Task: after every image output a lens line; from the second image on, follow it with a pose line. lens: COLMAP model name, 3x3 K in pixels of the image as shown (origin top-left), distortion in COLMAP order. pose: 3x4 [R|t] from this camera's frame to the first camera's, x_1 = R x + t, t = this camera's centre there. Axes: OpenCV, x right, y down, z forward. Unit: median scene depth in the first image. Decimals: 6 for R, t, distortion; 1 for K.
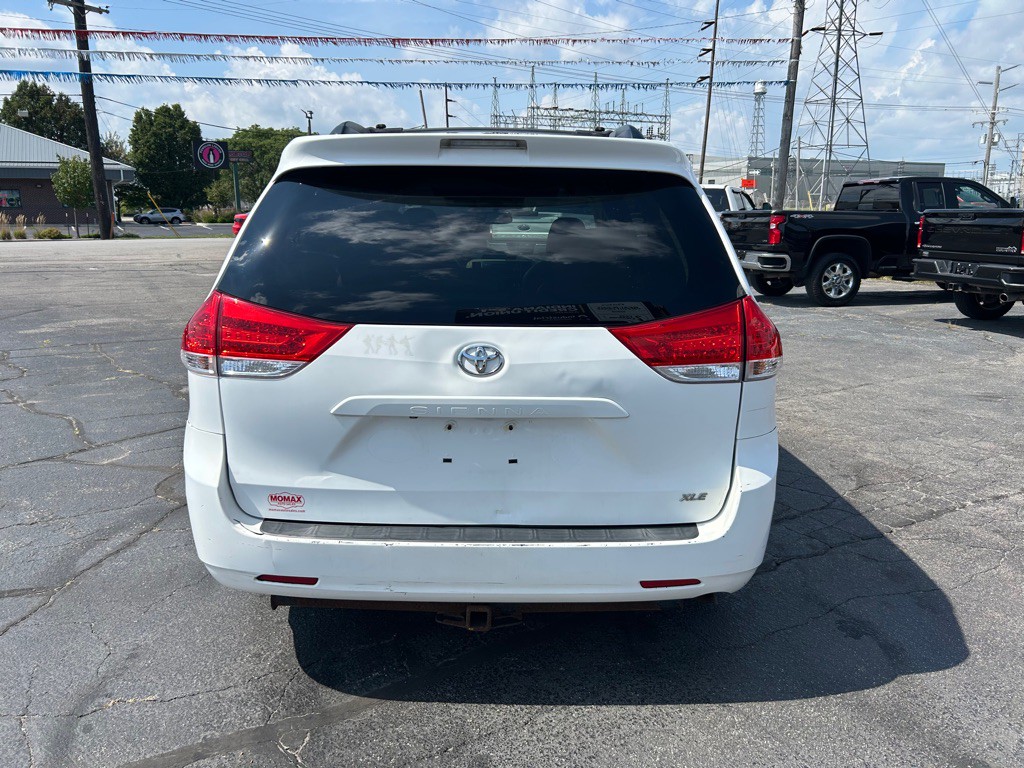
lens RADIAL K [[775.9, 0, 508.6], [0, 775.9, 386.2], [0, 0, 1]] dist [0.012885, -0.000386]
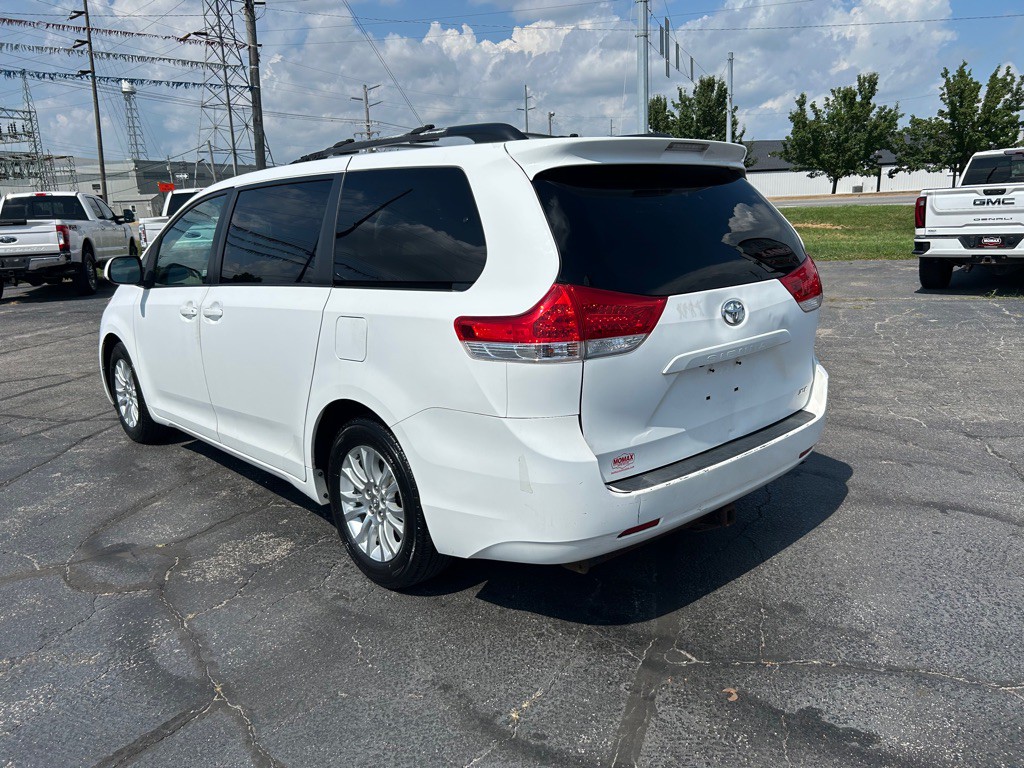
lens RADIAL K [[778.3, 0, 514.1], [0, 778.3, 384.0], [0, 0, 1]] dist [0.026943, -0.013922]
pose [[0.731010, -0.180316, 0.658111, -0.435888], [0.186189, 0.980565, 0.061852, -0.024082], [-0.656474, 0.077319, 0.750376, 0.096020]]
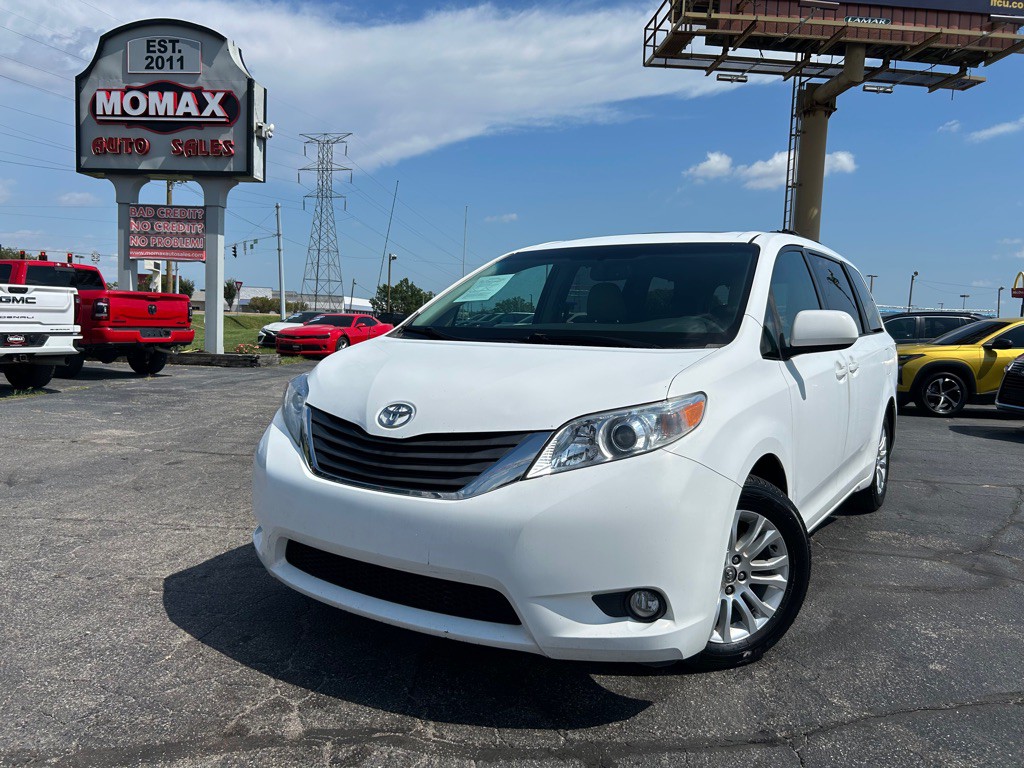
lens RADIAL K [[778.3, 0, 514.1], [0, 778.3, 384.0], [0, 0, 1]] dist [0.026943, -0.013922]
pose [[-0.842259, -0.068580, 0.534693, -0.294585], [0.085868, 0.962142, 0.258667, -0.280515], [-0.532190, 0.263778, -0.804484, 1.479061]]
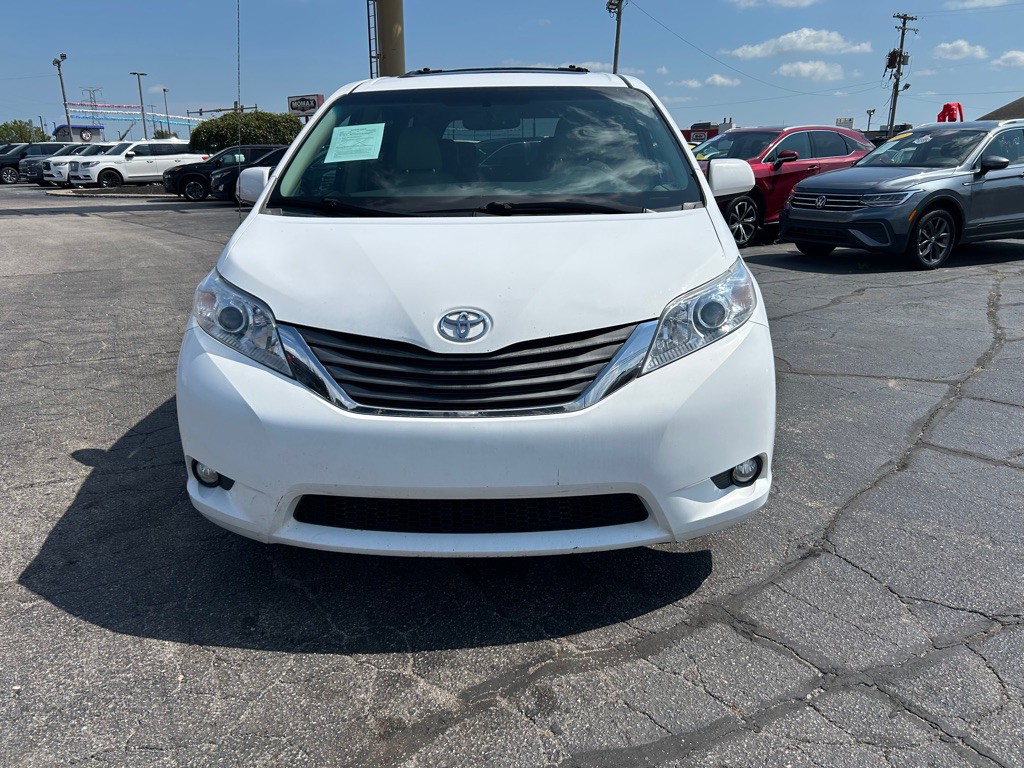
lens RADIAL K [[775.9, 0, 508.6], [0, 775.9, 386.2], [0, 0, 1]] dist [0.012885, -0.000386]
pose [[-0.999795, 0.001367, 0.020216, -0.038090], [0.011097, 0.871734, 0.489854, -0.308306], [-0.016953, 0.489977, -0.871570, 1.496983]]
